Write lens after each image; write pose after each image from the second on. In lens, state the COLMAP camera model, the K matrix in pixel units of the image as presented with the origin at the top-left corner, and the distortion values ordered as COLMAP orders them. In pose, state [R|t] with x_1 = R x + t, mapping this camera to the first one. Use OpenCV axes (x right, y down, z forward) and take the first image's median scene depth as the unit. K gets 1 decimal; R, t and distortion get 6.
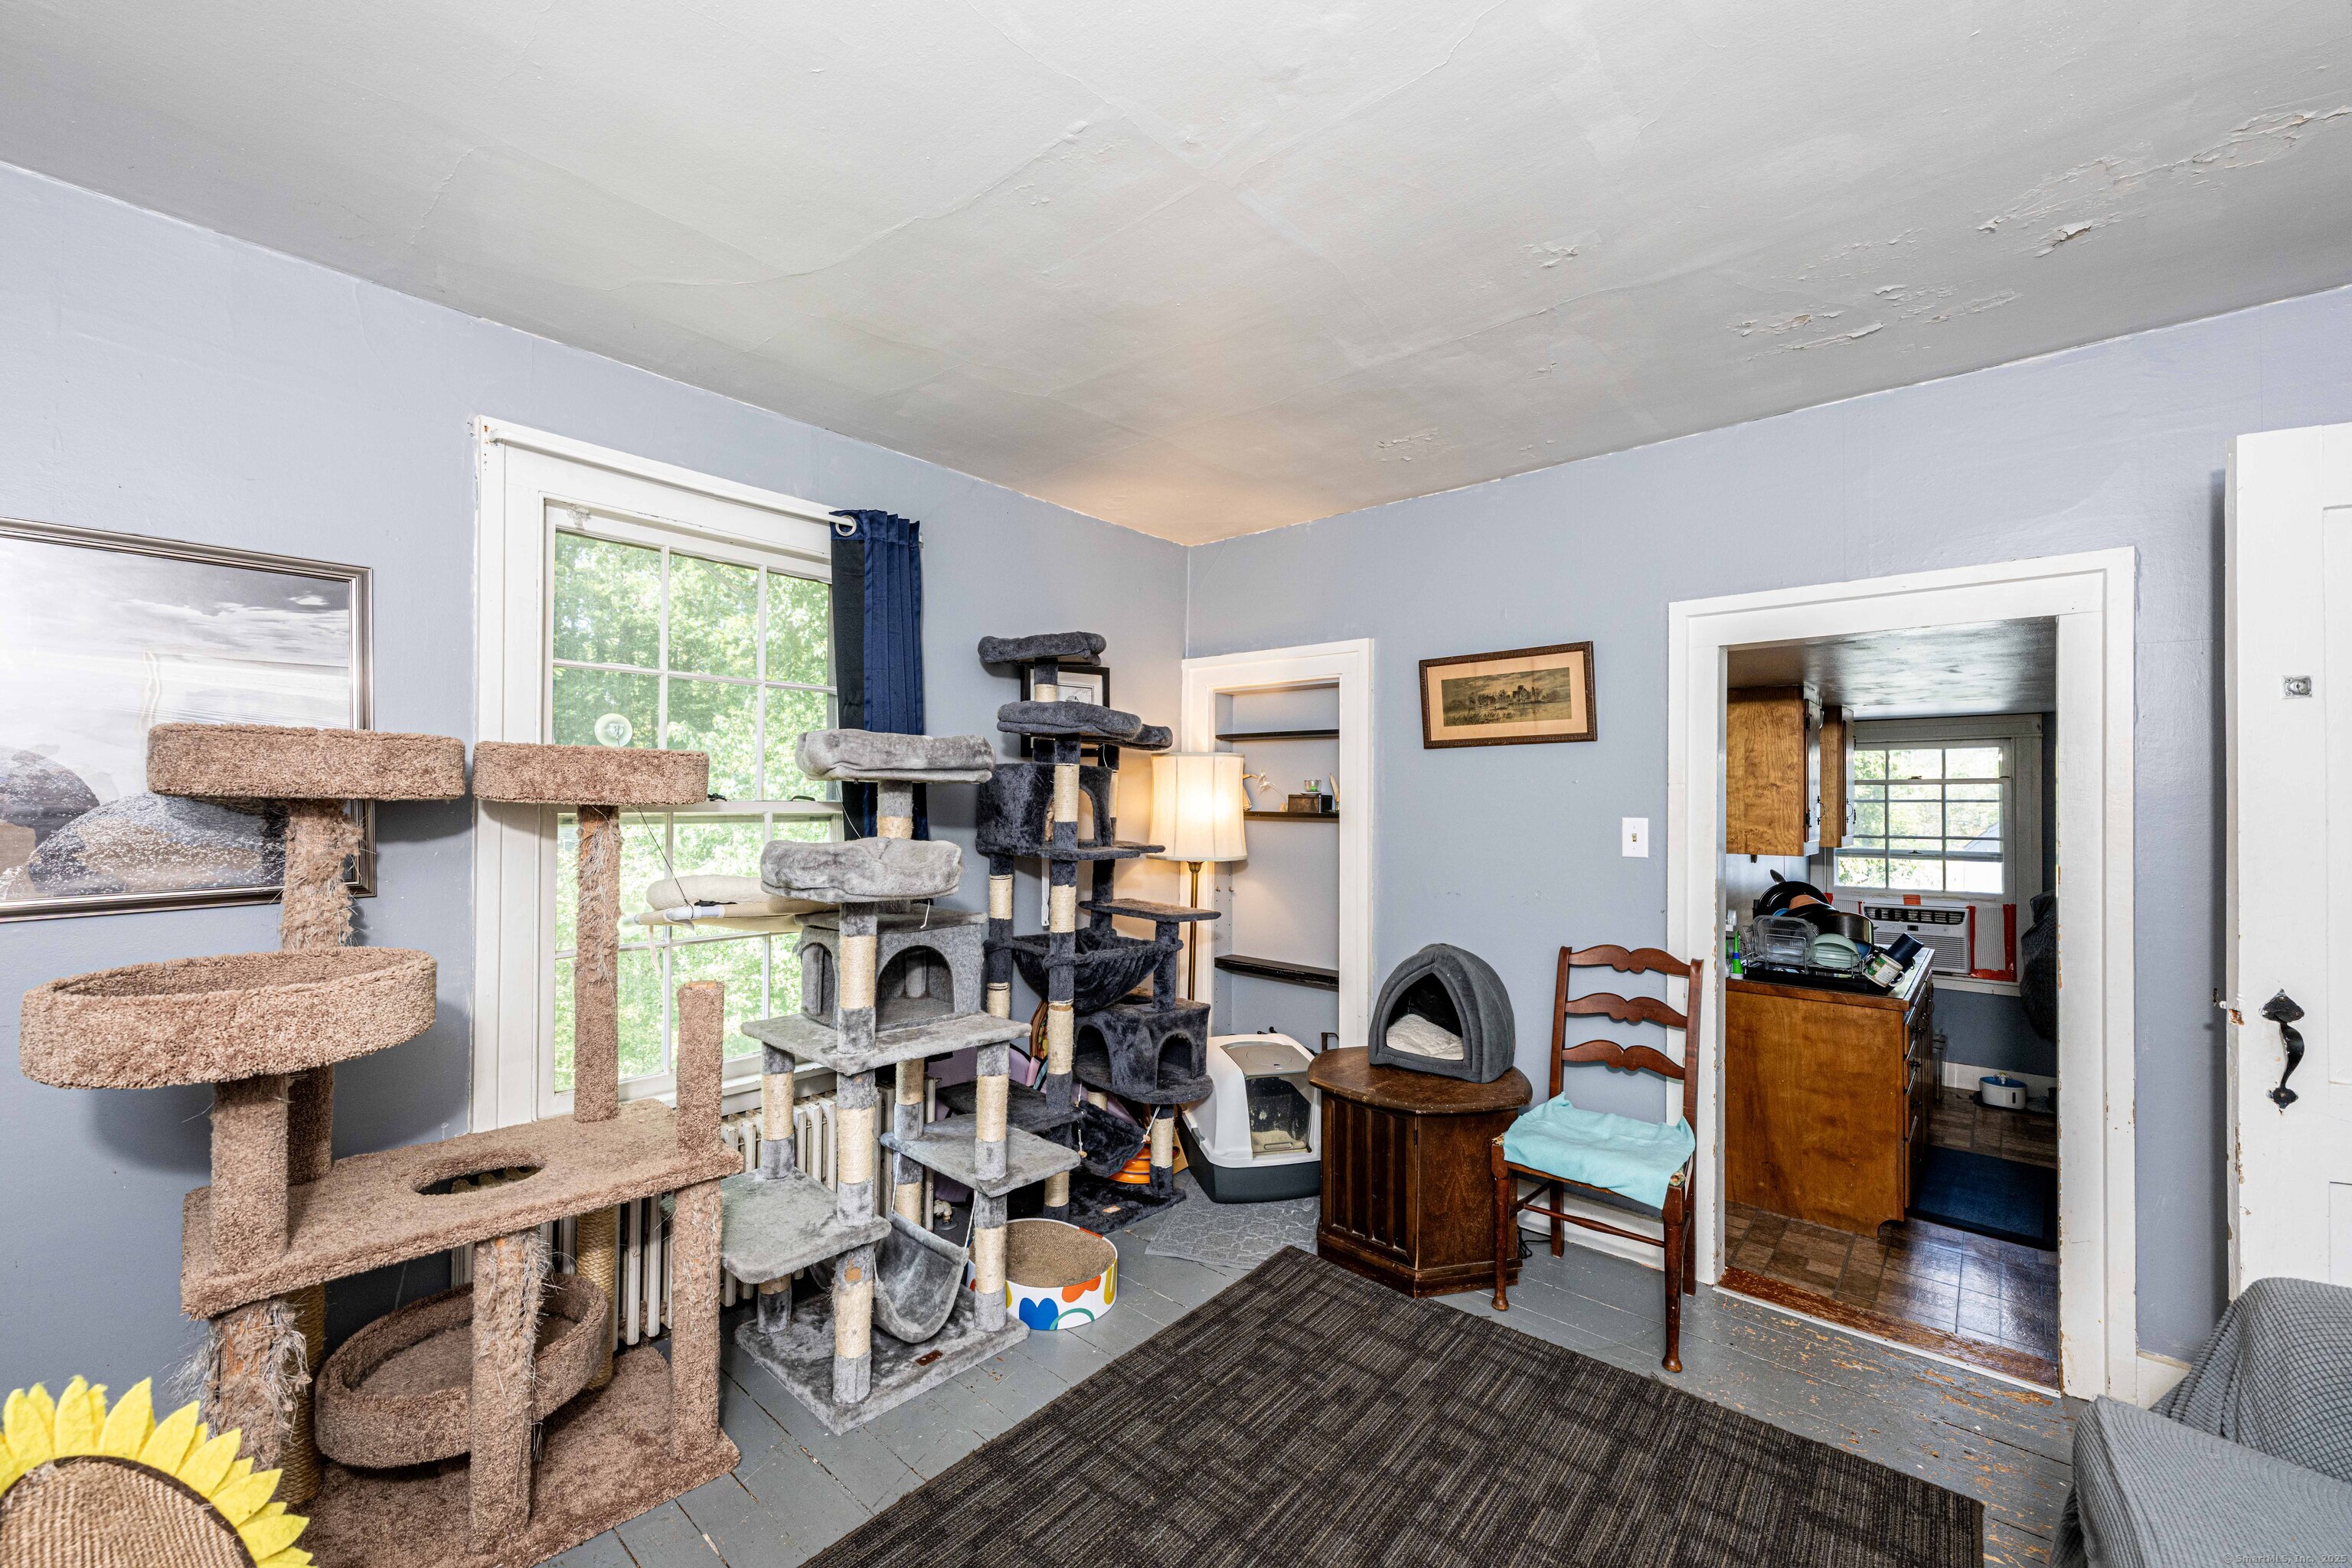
lens RADIAL K [[933.3, 0, 1161.9], [0, 933.3, 791.5], [0, 0, 1]] dist [-0.001861, -0.000370]
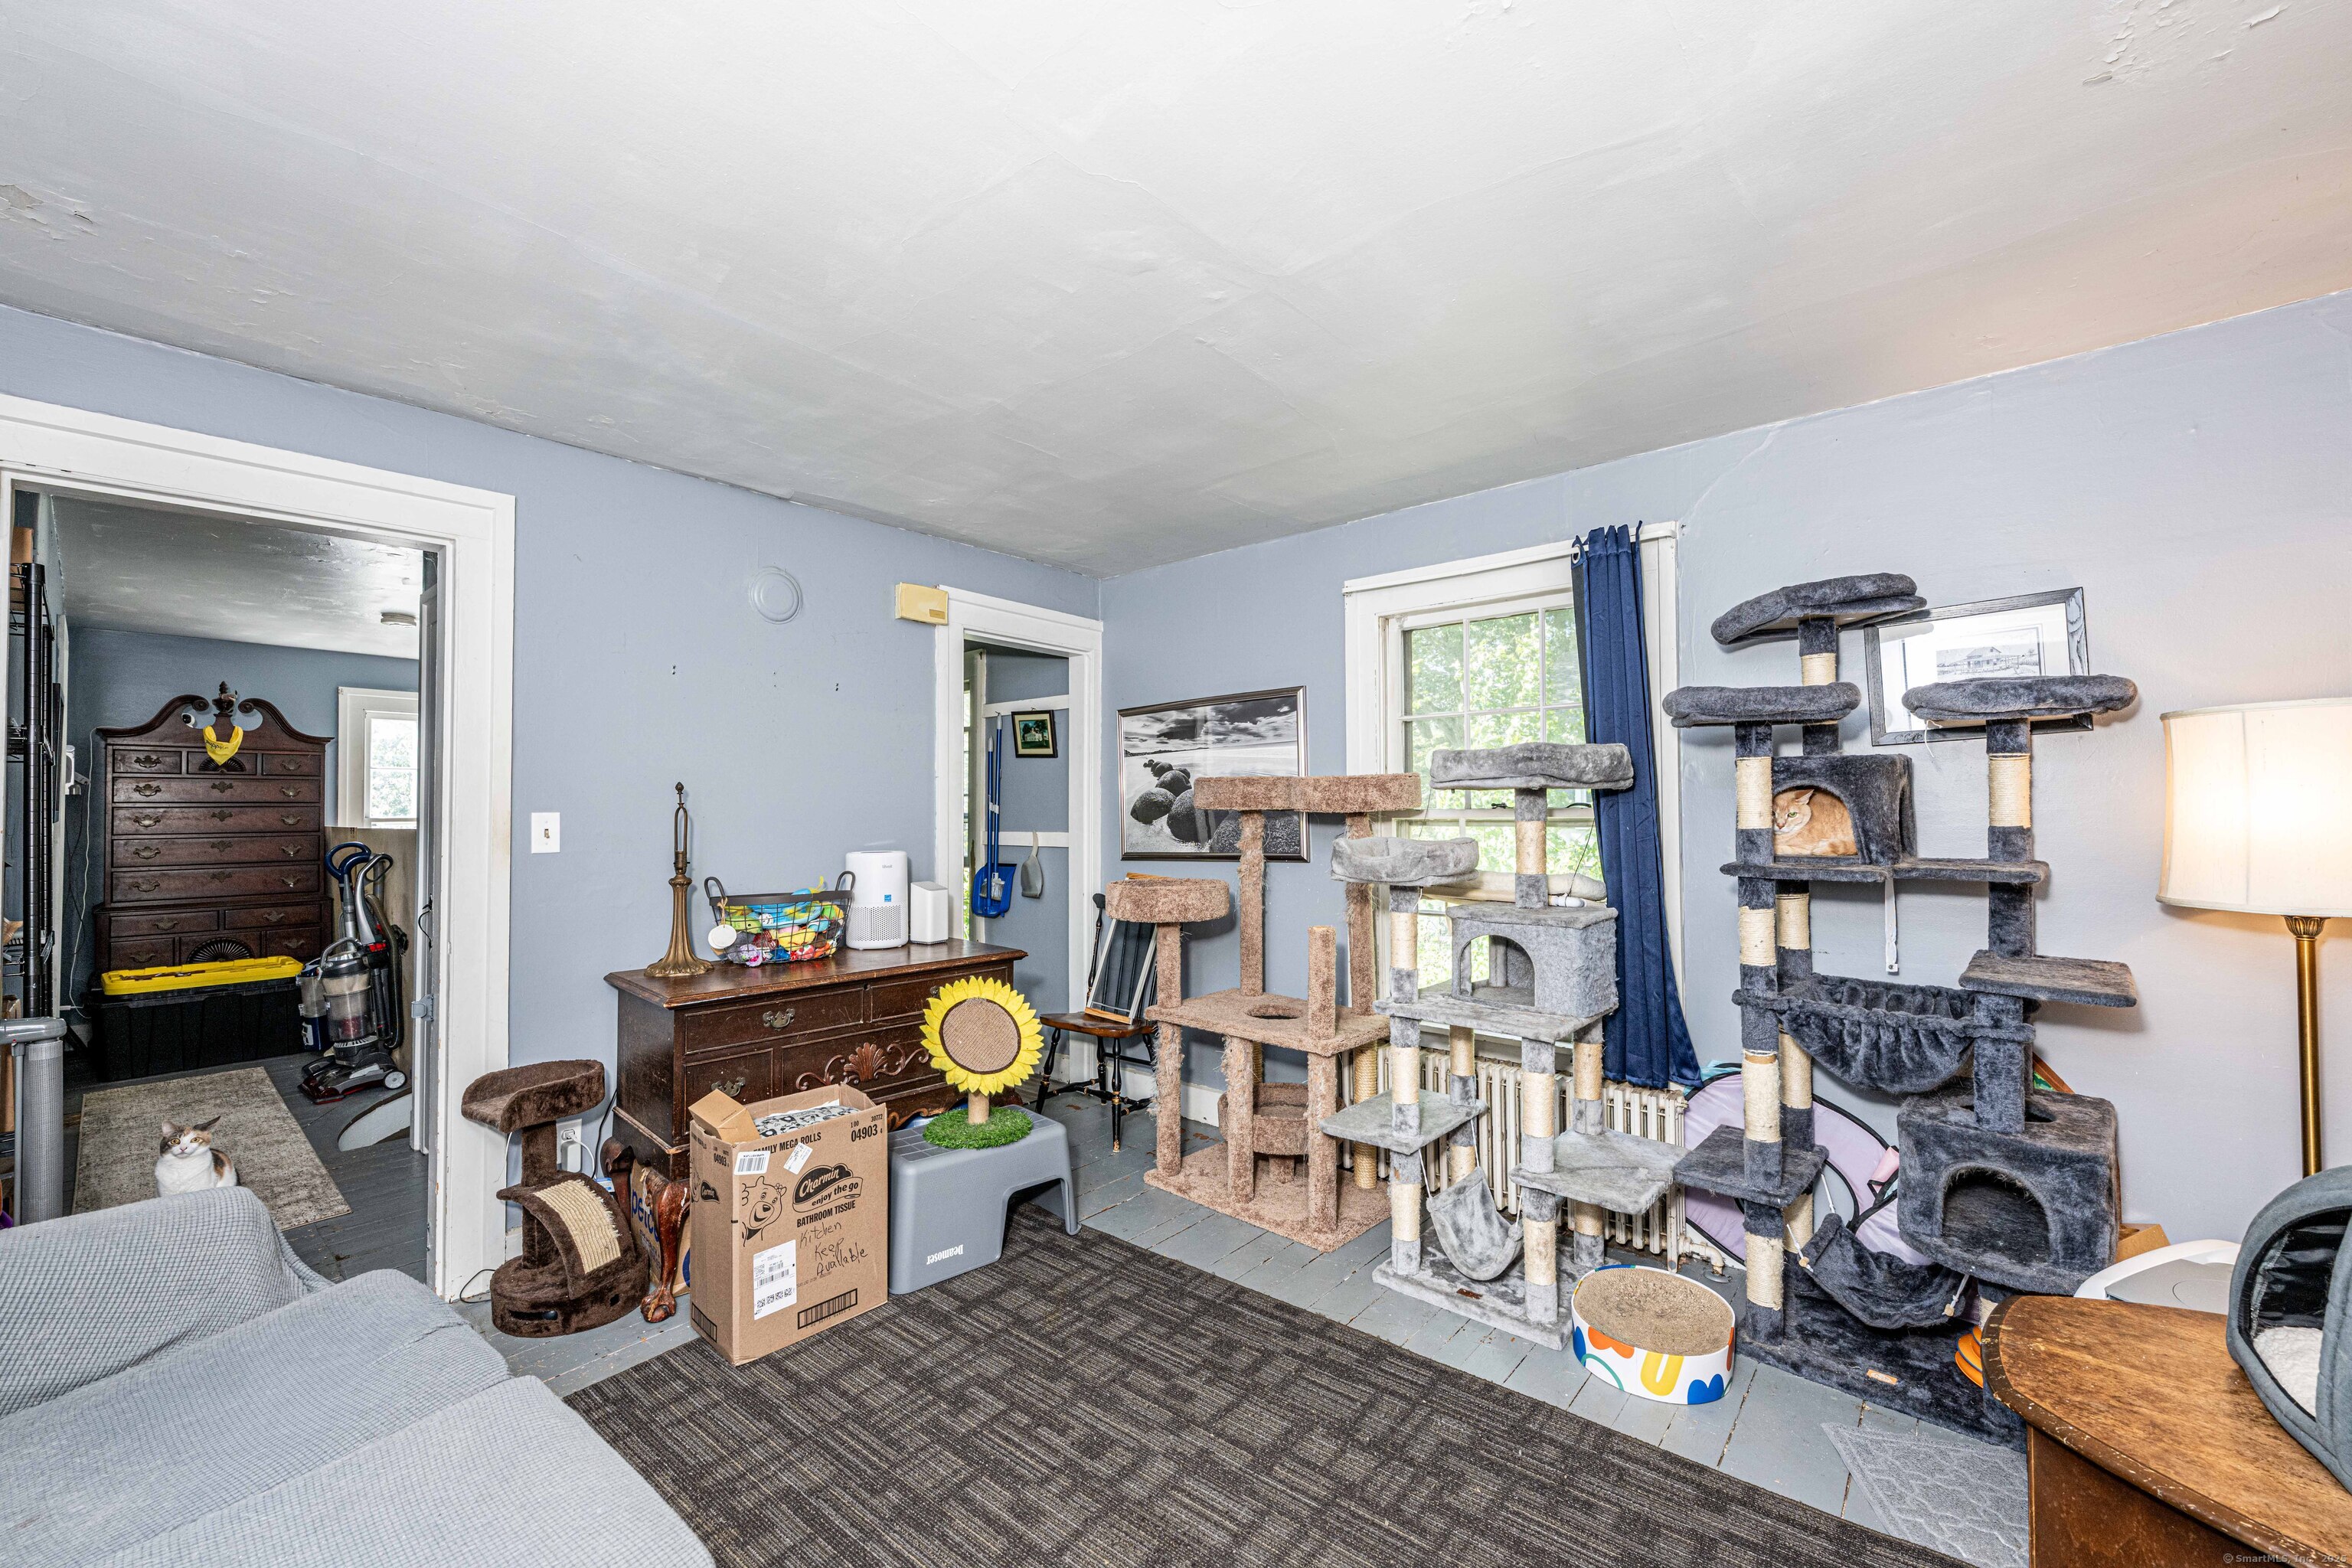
lens RADIAL K [[933.3, 0, 1161.9], [0, 933.3, 791.5], [0, 0, 1]] dist [-0.001861, -0.000370]
pose [[0.010774, -0.033716, -0.999373, 0.815985], [0.015716, 0.999314, -0.033545, 0.023449], [0.999818, -0.015344, 0.011297, 0.559248]]
